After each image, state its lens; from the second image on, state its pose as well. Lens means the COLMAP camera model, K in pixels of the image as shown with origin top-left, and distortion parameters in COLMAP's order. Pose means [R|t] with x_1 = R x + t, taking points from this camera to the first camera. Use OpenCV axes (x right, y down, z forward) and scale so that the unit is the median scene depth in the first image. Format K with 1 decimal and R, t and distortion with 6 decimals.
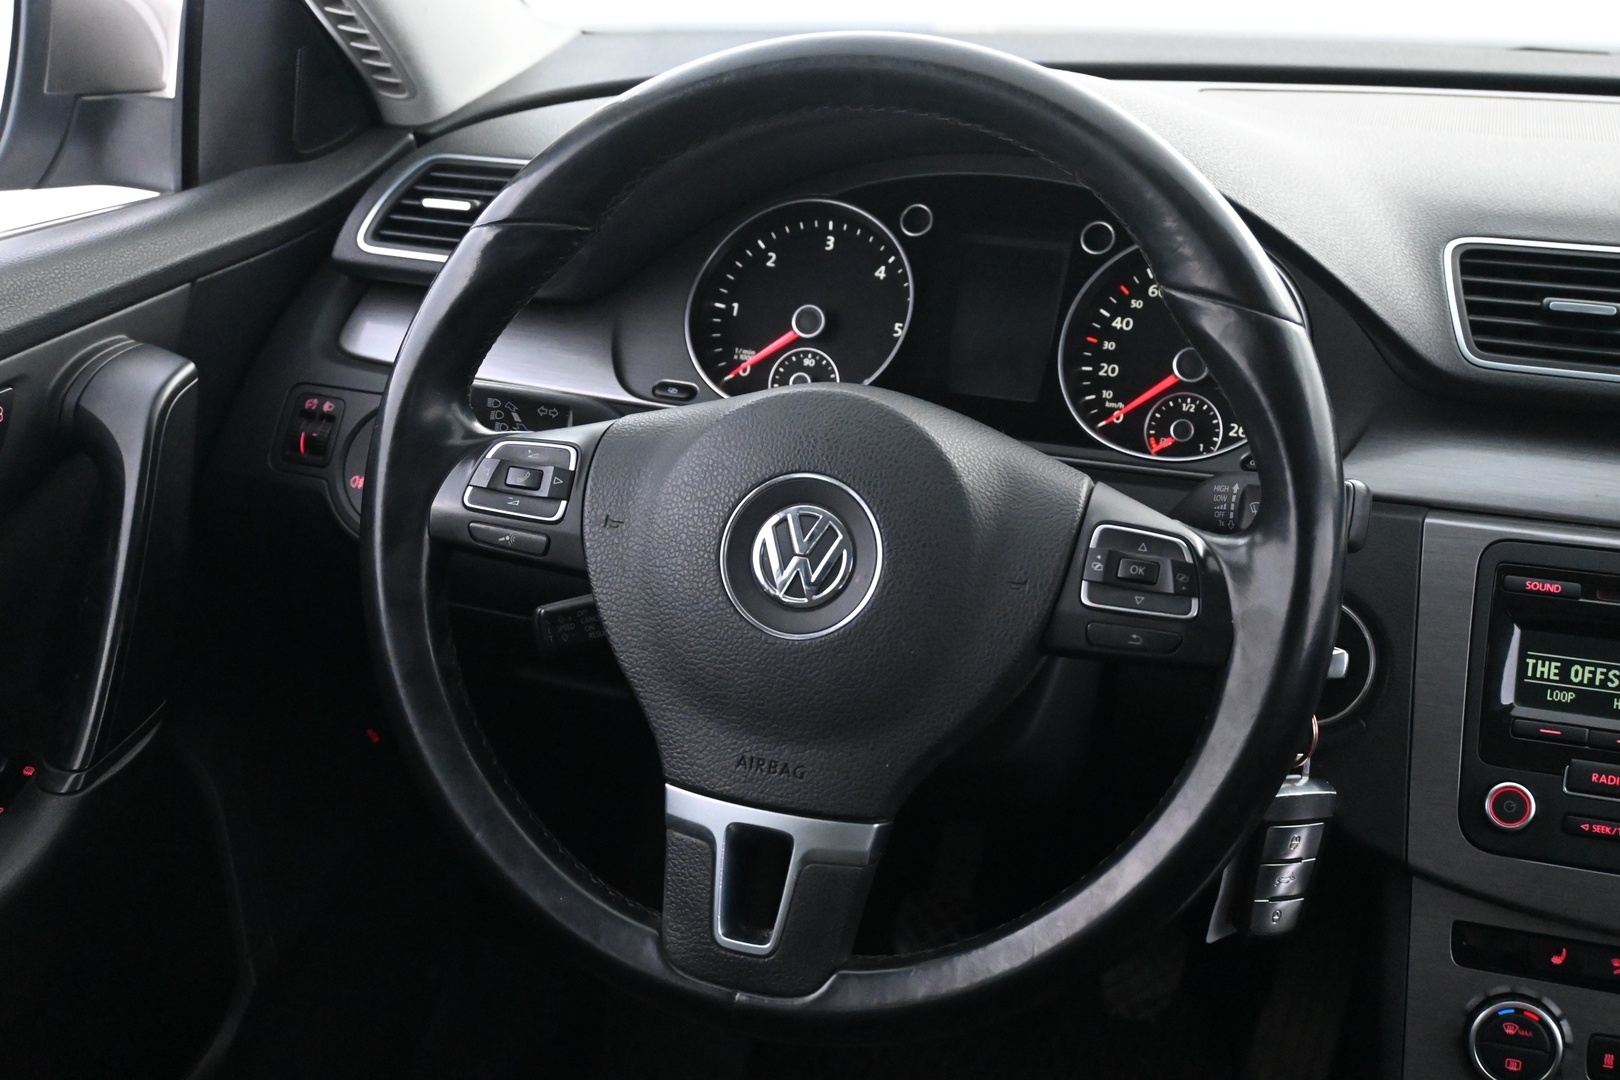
lens RADIAL K [[2086.9, 0, 795.0], [0, 2086.9, 542.1], [0, 0, 1]] dist [0.001331, 0.000000]
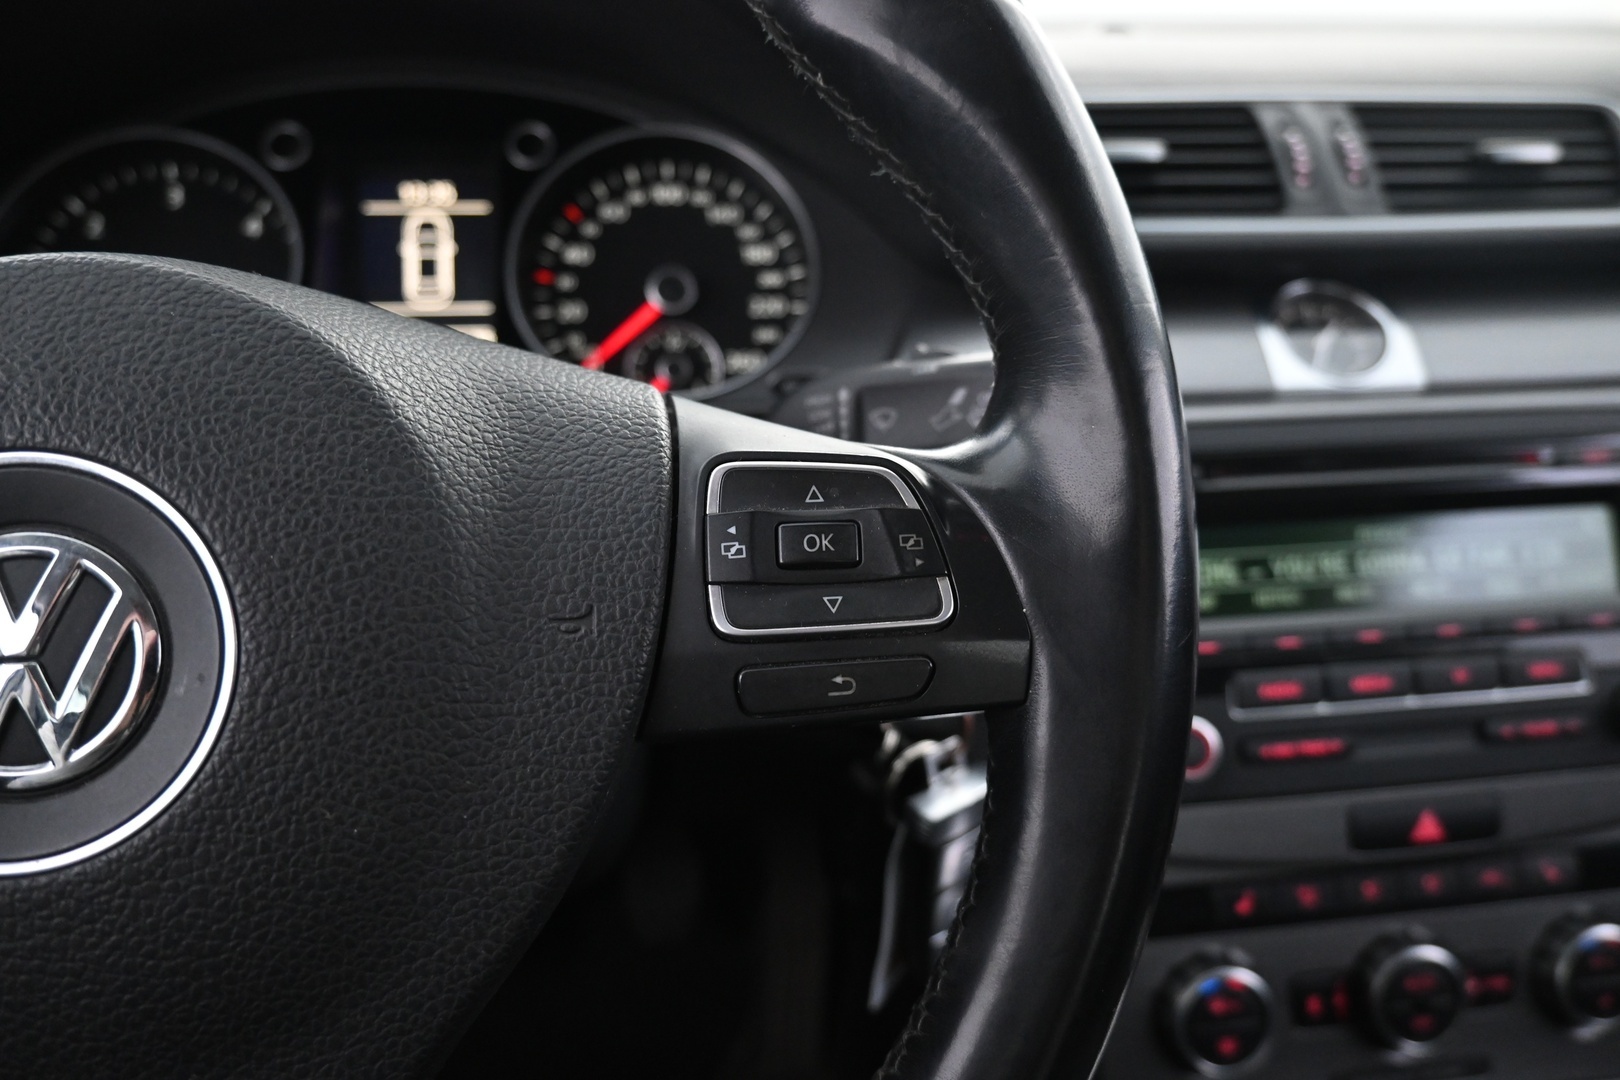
lens RADIAL K [[1121.0, 0, 802.1], [0, 1121.0, 538.3], [0, 0, 1]] dist [0.000786, -0.000536]
pose [[0.903935, -0.177227, 0.389219, 0.054183], [0.171287, 0.983940, 0.050224, -0.001063], [-0.391869, 0.021269, 0.919775, 0.681335]]
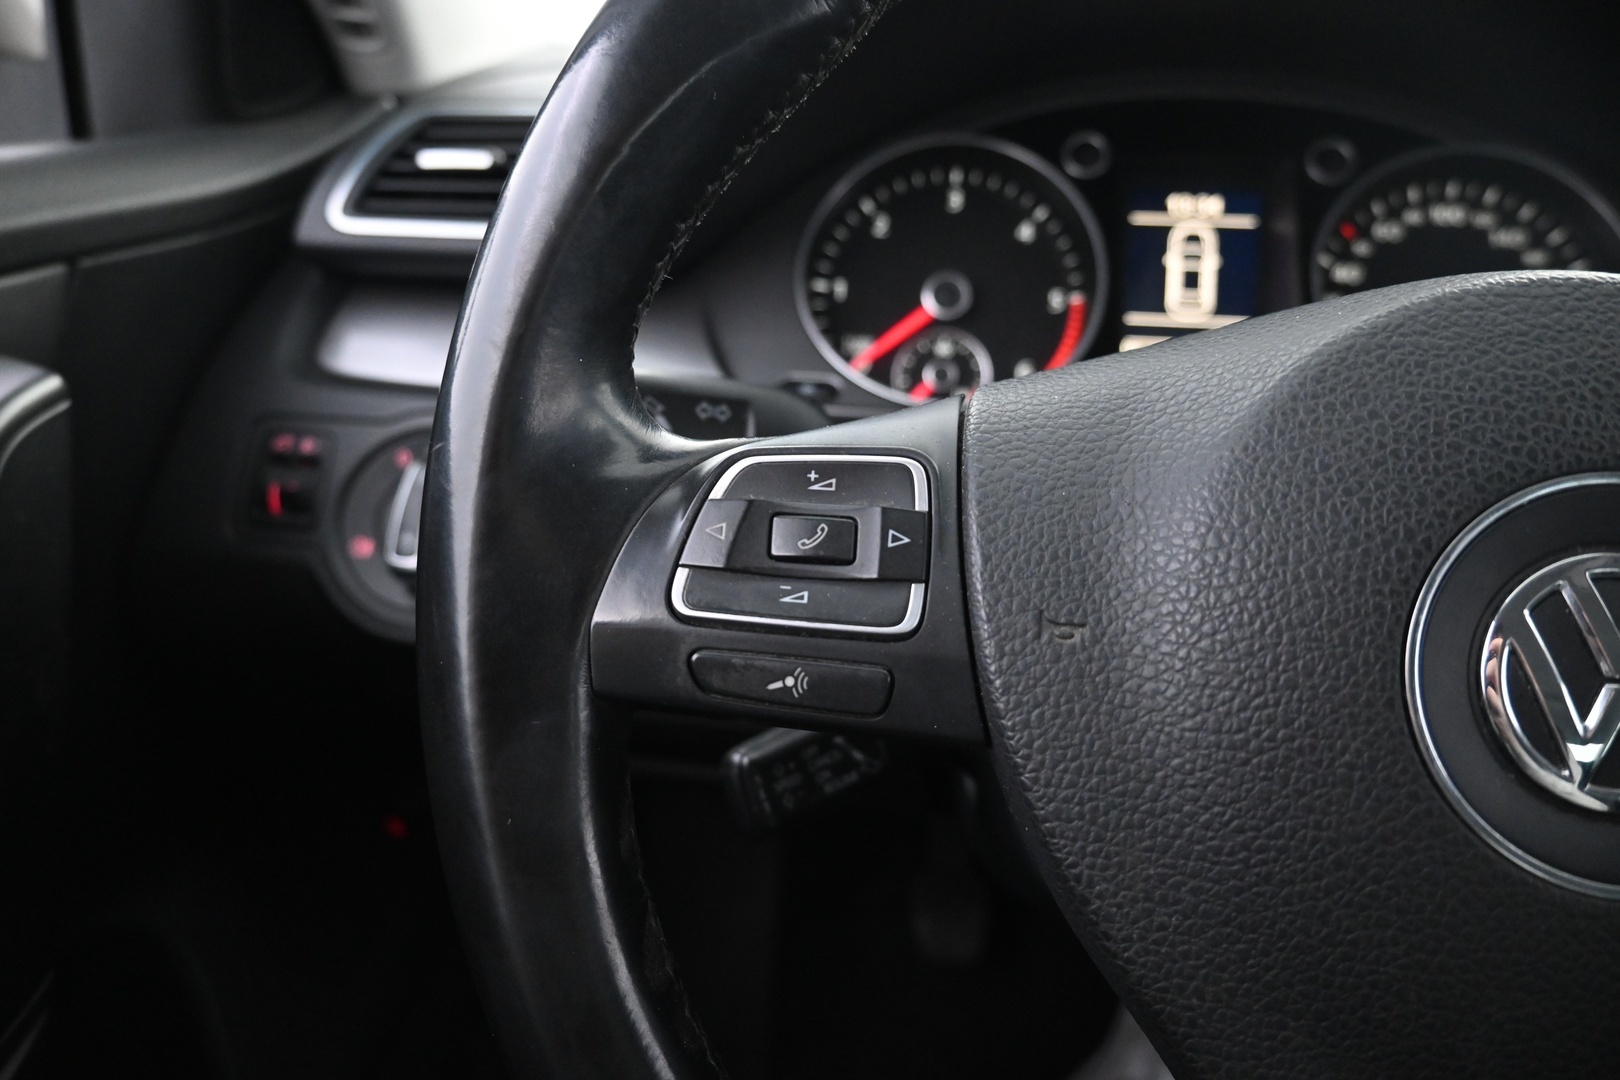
lens RADIAL K [[1121.0, 0, 801.7], [0, 1121.0, 537.1], [0, 0, 1]] dist [0.000786, -0.000536]
pose [[0.977614, -0.083216, 0.193252, -0.172442], [0.081025, 0.996527, 0.019227, -0.034740], [-0.194181, -0.003138, 0.980961, 0.751298]]
